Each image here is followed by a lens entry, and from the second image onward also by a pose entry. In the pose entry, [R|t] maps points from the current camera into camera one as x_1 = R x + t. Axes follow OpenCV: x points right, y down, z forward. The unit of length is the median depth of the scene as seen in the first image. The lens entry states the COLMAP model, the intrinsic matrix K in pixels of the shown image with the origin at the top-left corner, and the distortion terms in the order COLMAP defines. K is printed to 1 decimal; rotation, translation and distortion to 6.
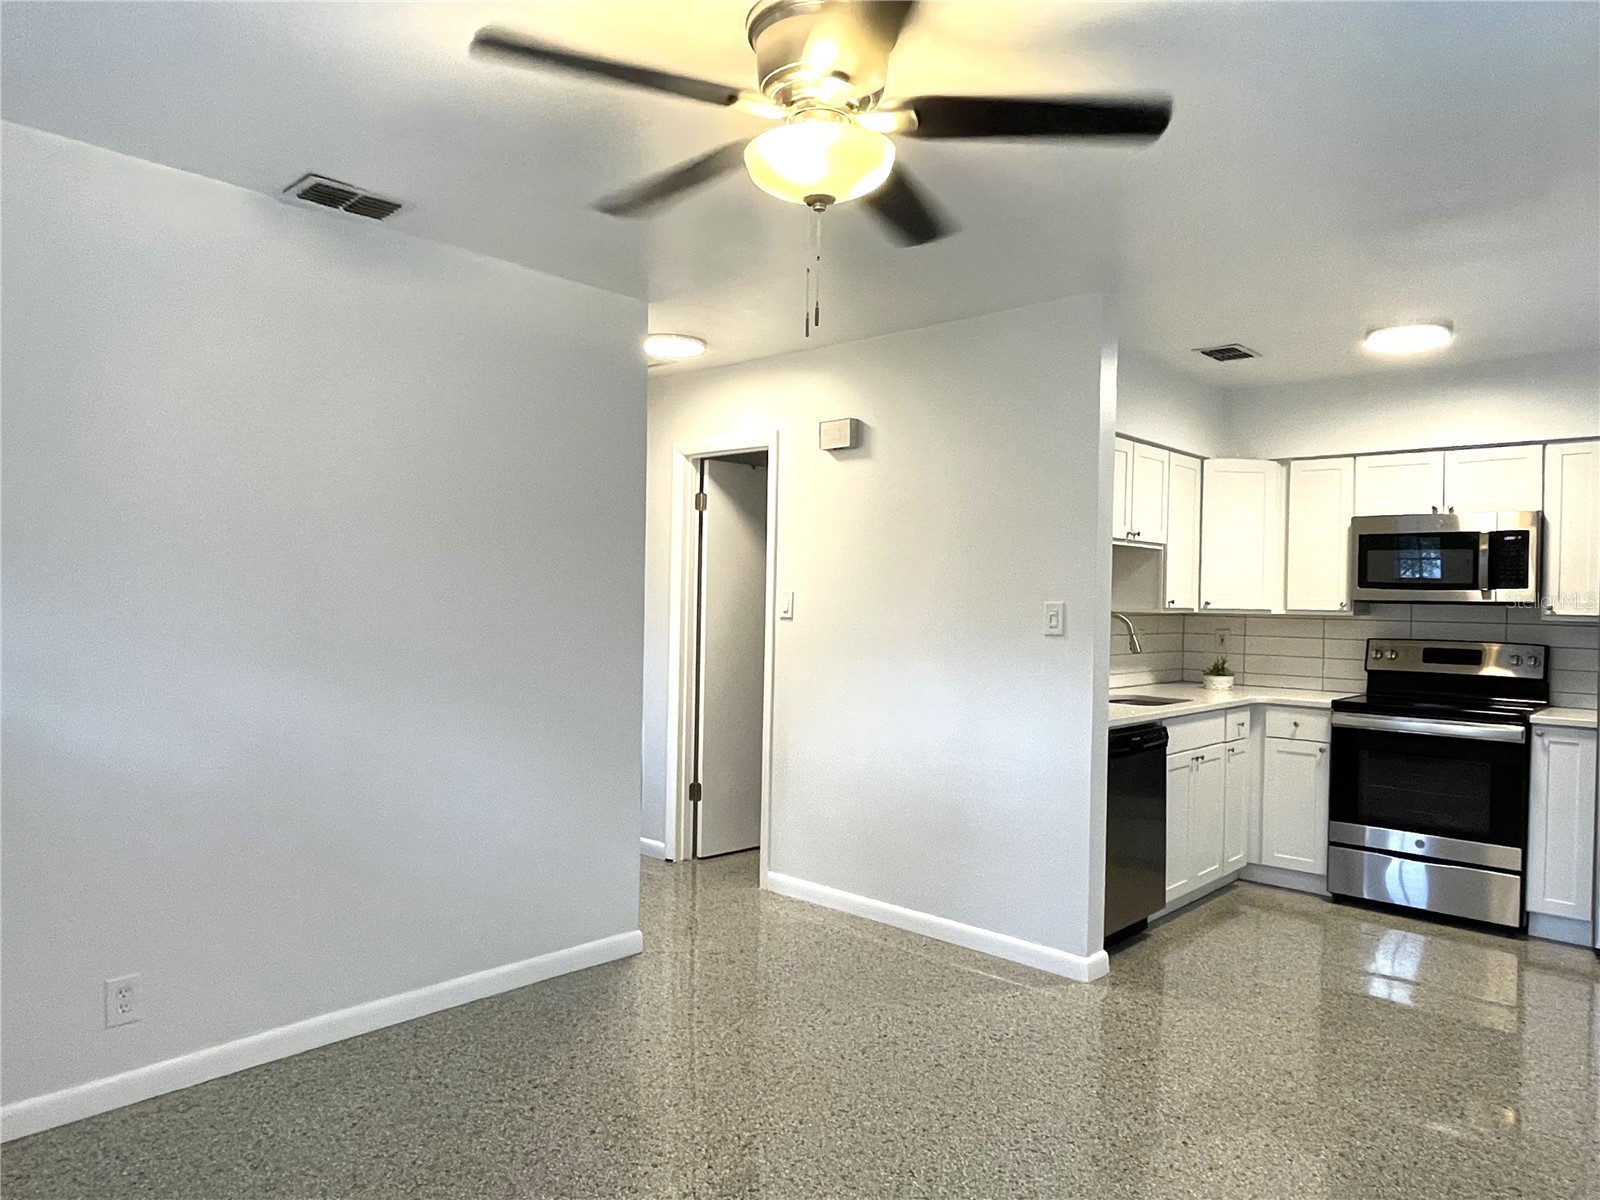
lens RADIAL K [[1042.7, 0, 800.0], [0, 1042.7, 600.0], [0, 0, 1]] dist [0.031194, -0.046609]
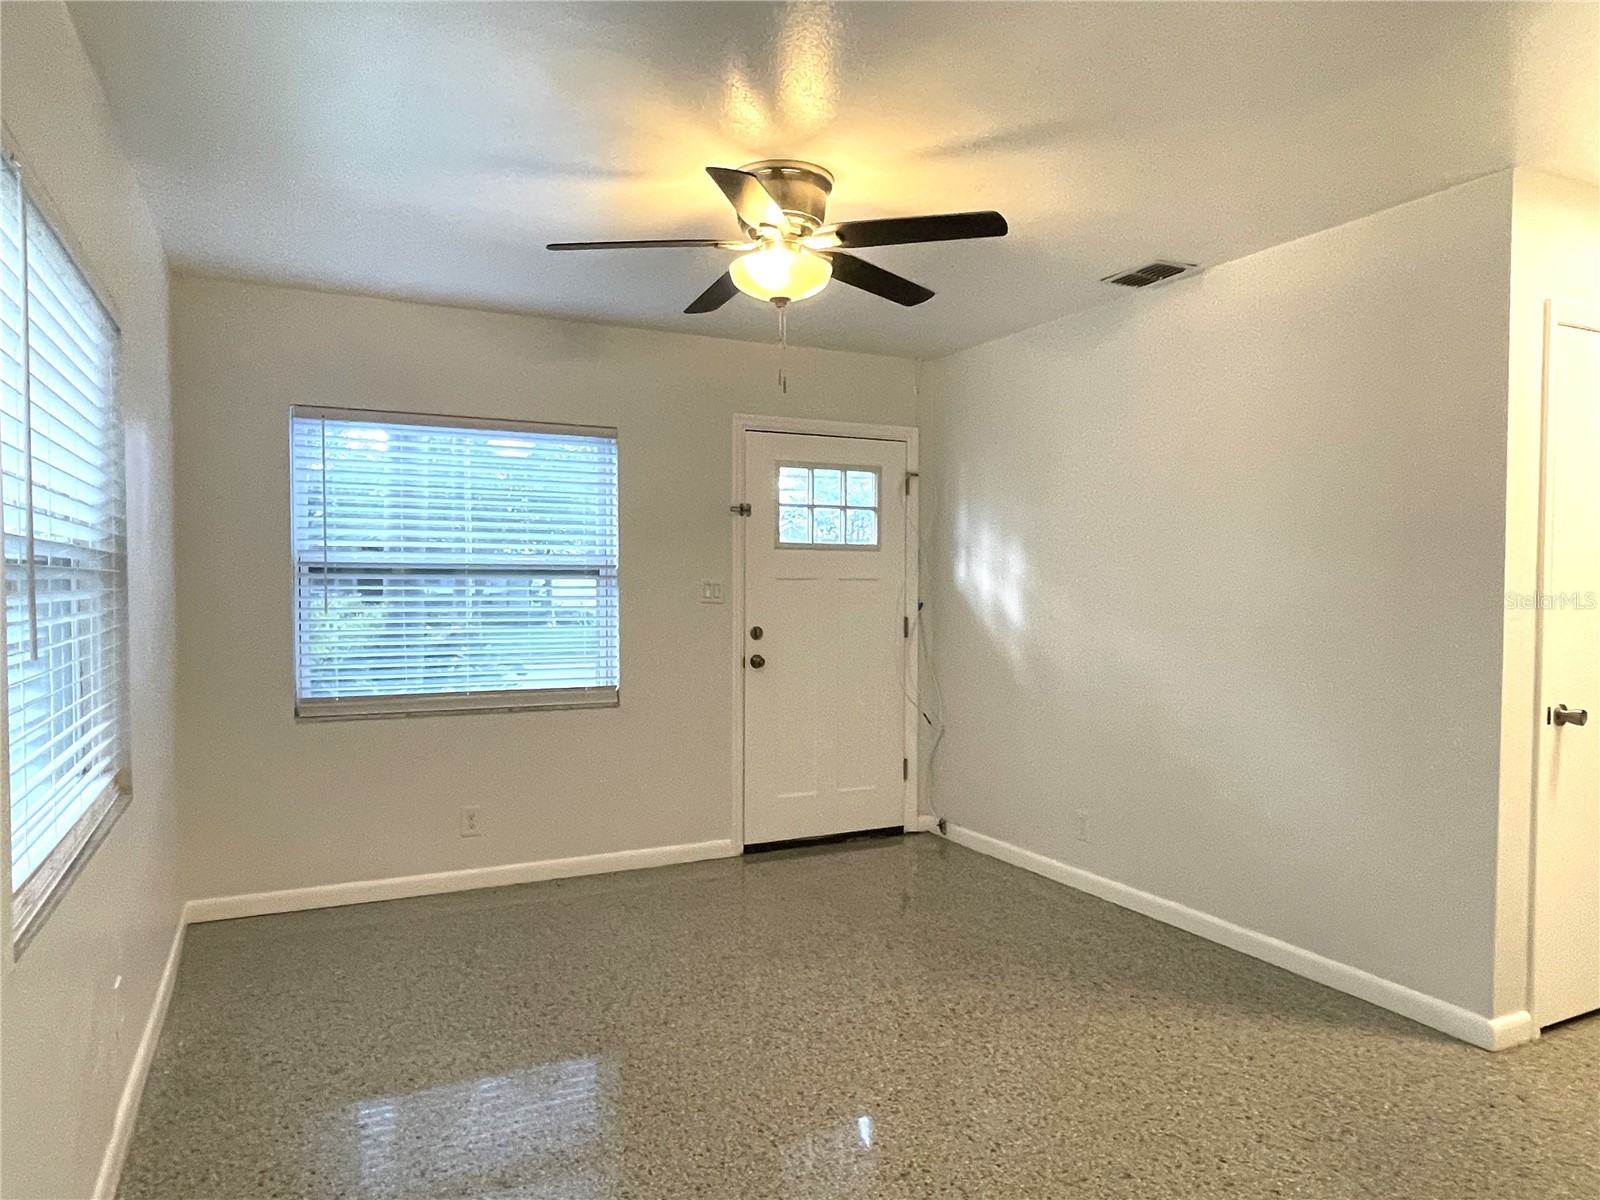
lens RADIAL K [[1042.7, 0, 800.0], [0, 1042.7, 600.0], [0, 0, 1]] dist [0.031194, -0.046609]
pose [[-0.360256, 0.000687, -0.932853, 0.842362], [-0.007187, 0.999968, 0.003512, 0.020501], [0.932826, 0.007970, -0.360240, 0.947949]]
